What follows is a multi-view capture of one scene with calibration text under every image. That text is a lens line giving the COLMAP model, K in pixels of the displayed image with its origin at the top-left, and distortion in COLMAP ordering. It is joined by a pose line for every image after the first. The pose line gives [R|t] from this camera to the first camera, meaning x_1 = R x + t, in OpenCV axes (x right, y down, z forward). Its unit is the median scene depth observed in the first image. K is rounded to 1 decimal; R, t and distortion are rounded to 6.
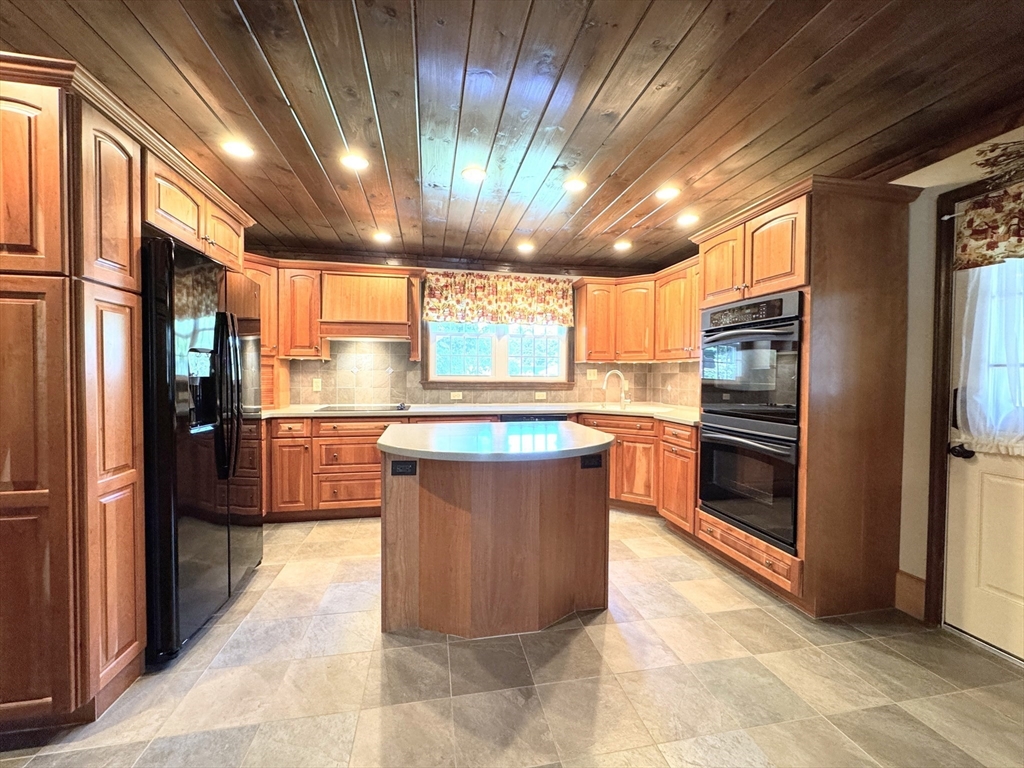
lens RADIAL K [[409.7, 0, 512.0], [0, 409.7, 384.0], [0, 0, 1]] dist [-0.003289, -0.000313]
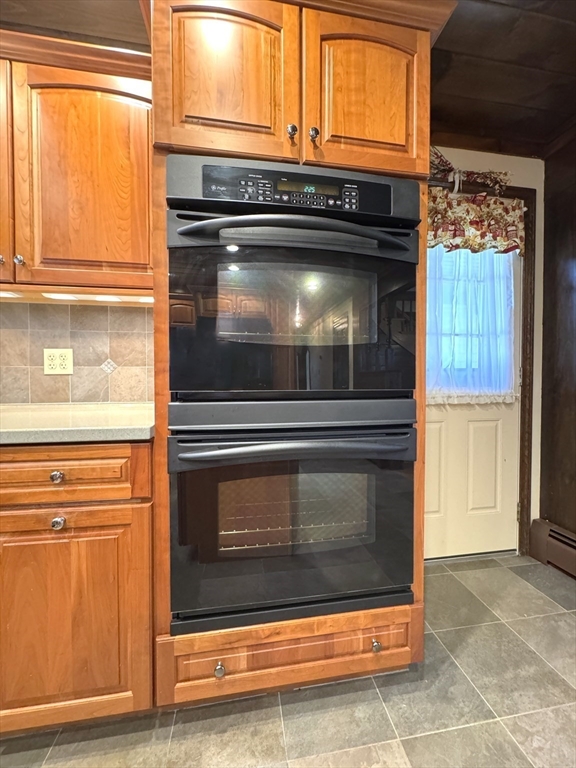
lens RADIAL K [[307.3, 0, 288.0], [0, 307.3, 384.0], [0, 0, 1]] dist [-0.003289, -0.000313]
pose [[0.039261, -0.028589, 0.998820, 0.163295], [0.023592, 0.999339, 0.027676, 0.045992], [-0.998950, 0.022477, 0.039910, 0.885010]]
